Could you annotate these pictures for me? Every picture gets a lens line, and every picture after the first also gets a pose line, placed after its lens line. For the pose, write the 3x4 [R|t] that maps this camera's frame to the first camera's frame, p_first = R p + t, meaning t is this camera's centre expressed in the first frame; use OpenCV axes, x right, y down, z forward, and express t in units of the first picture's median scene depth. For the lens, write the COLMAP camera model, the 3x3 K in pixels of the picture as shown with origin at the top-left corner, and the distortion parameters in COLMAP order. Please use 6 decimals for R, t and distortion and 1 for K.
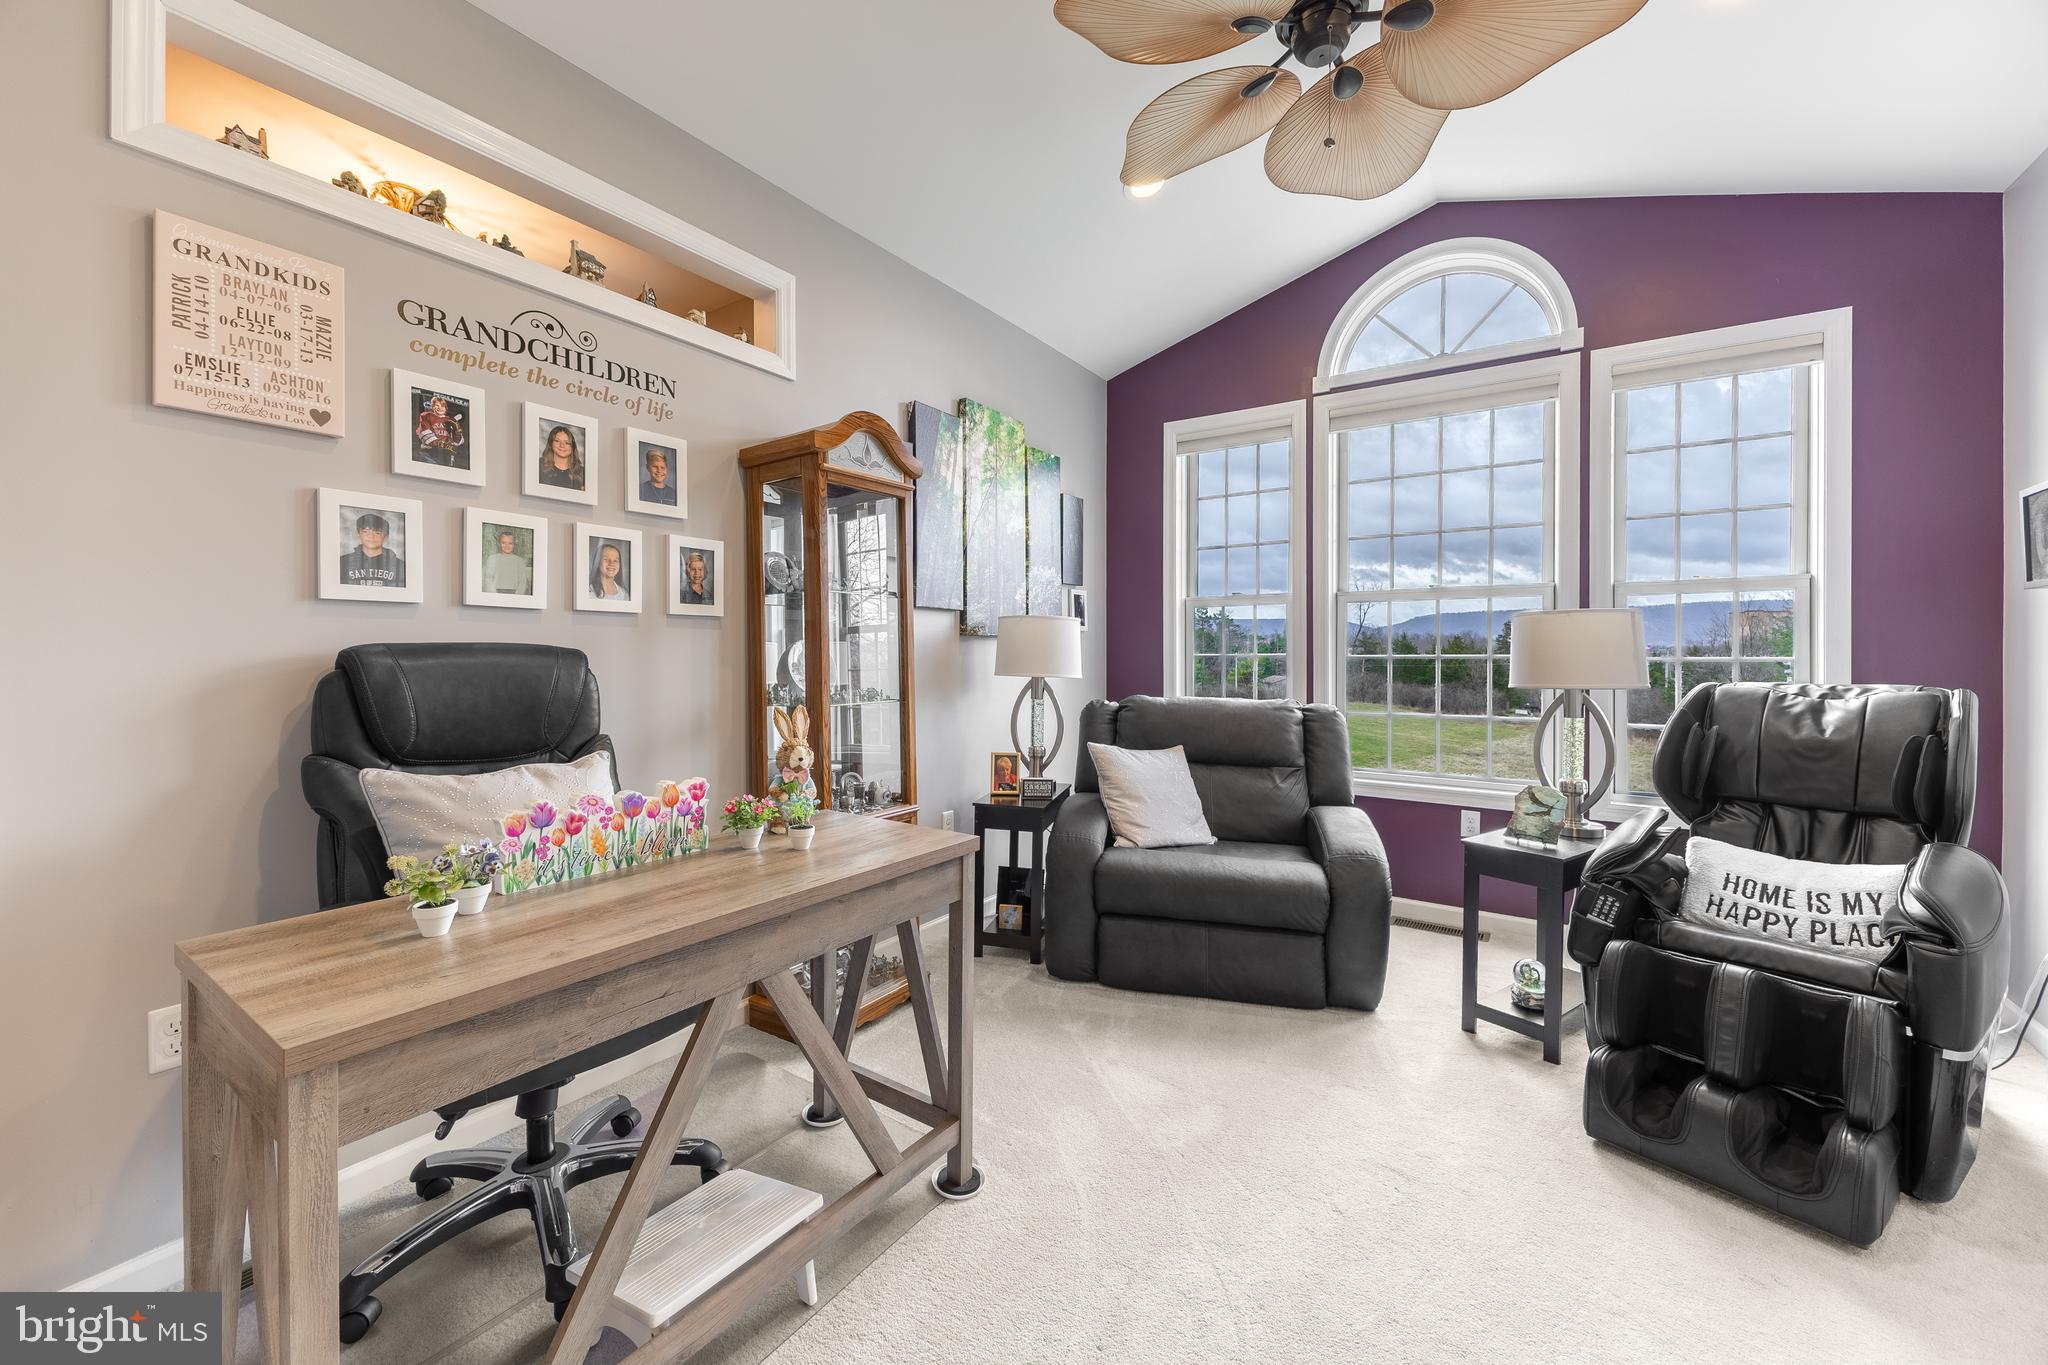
lens RADIAL K [[823.7, 0, 1023.2], [0, 823.7, 654.7], [0, 0, 1]] dist [0.013142, -0.000126]
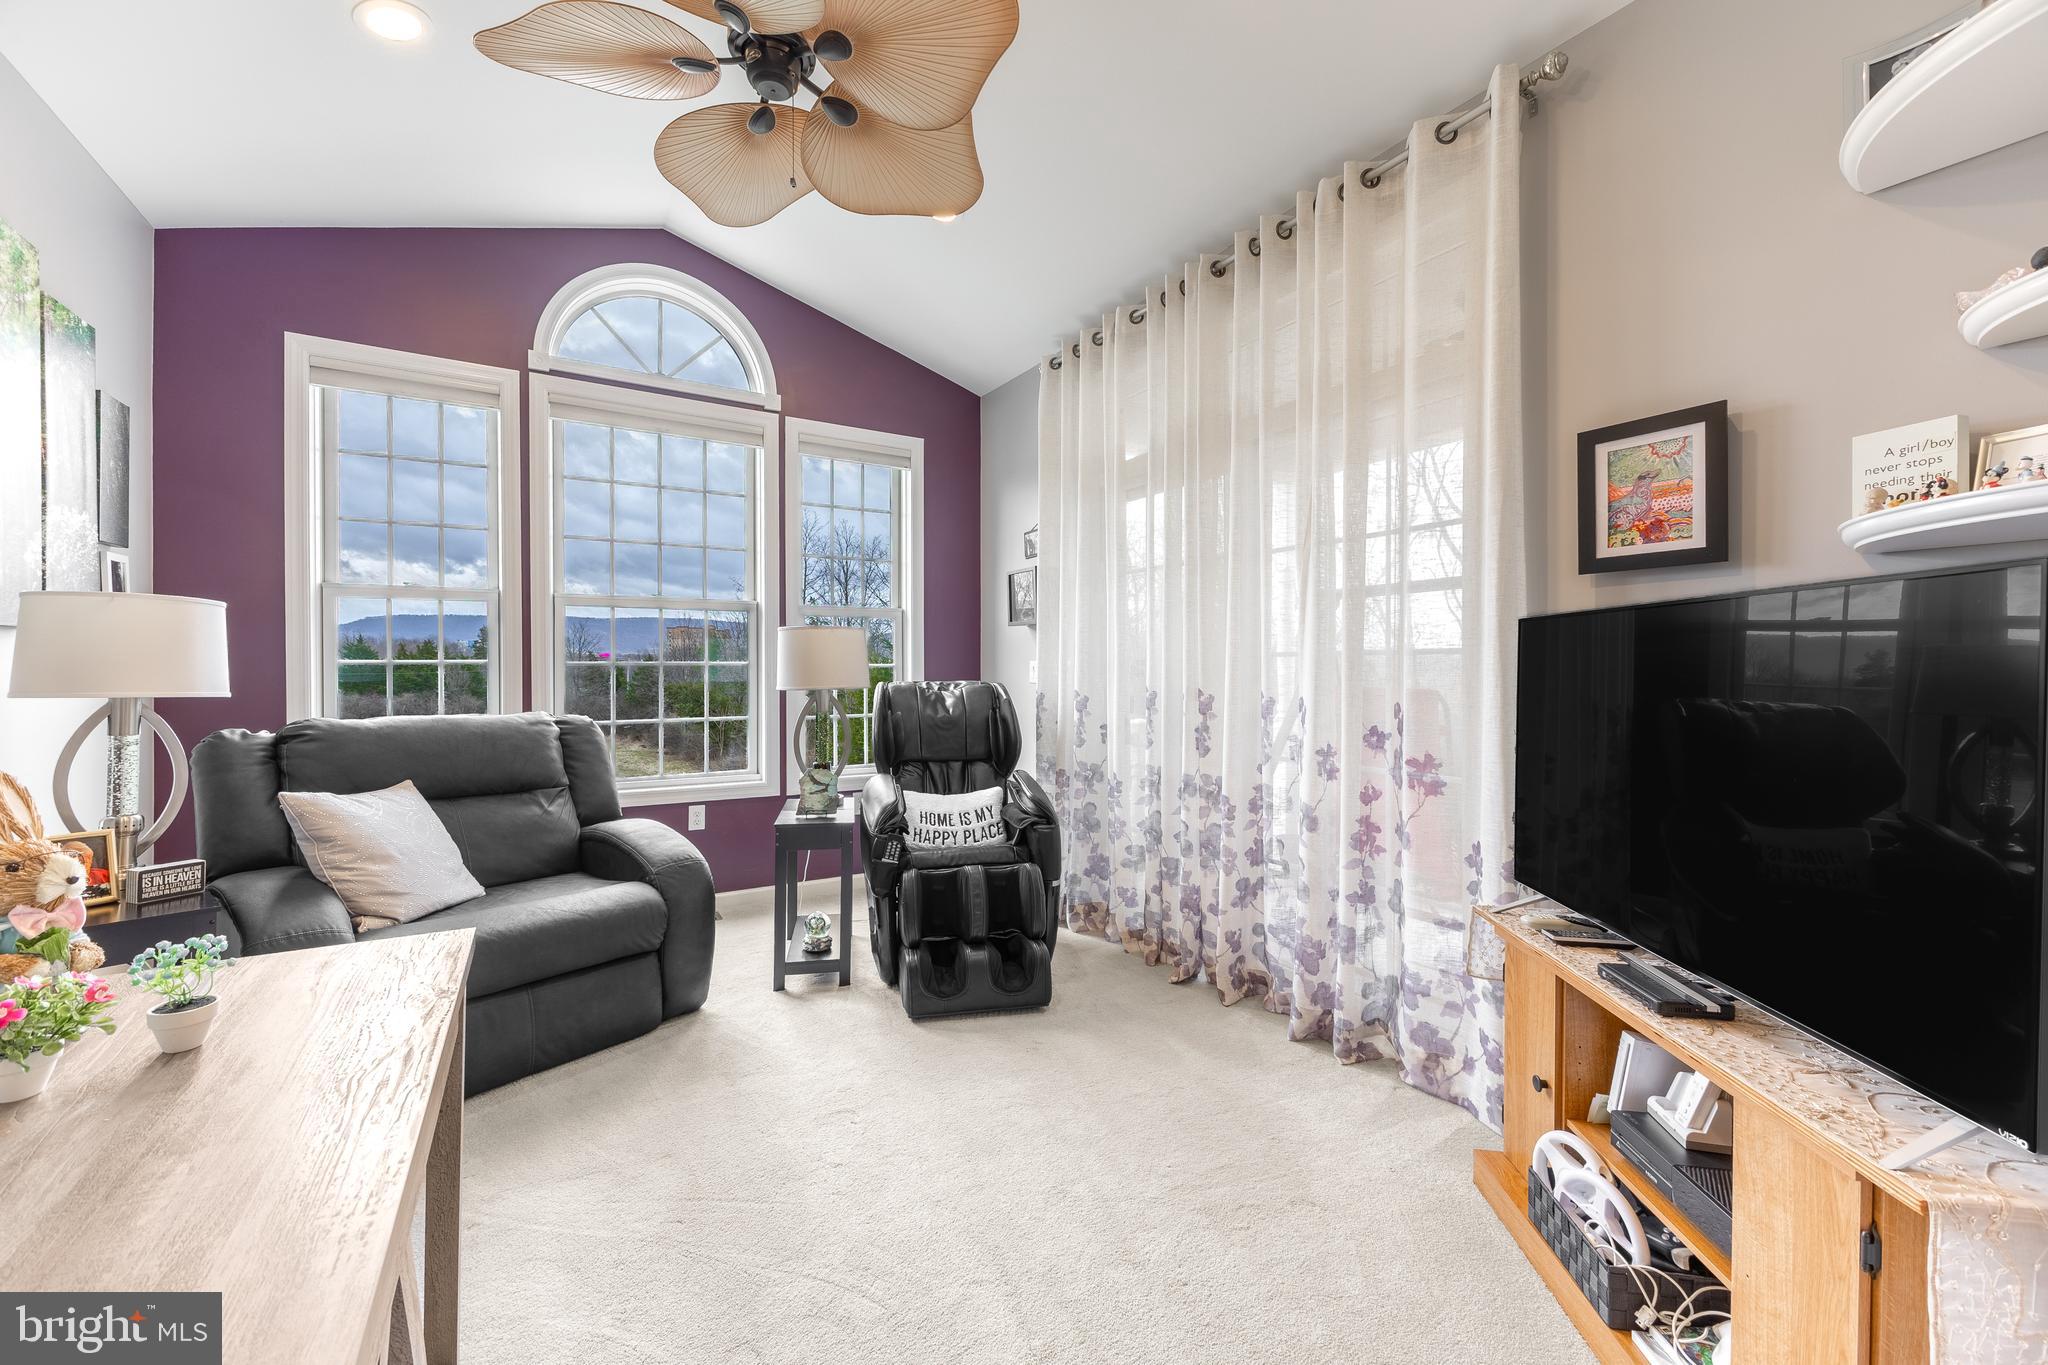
lens RADIAL K [[815.4, 0, 1026.0], [0, 815.4, 661.2], [0, 0, 1]] dist [-0.001814, -0.000178]
pose [[0.398298, 0.001951, 0.917254, -0.284972], [-0.003351, 0.999994, -0.000672, -0.001179], [-0.917250, -0.002806, 0.398302, 0.186833]]
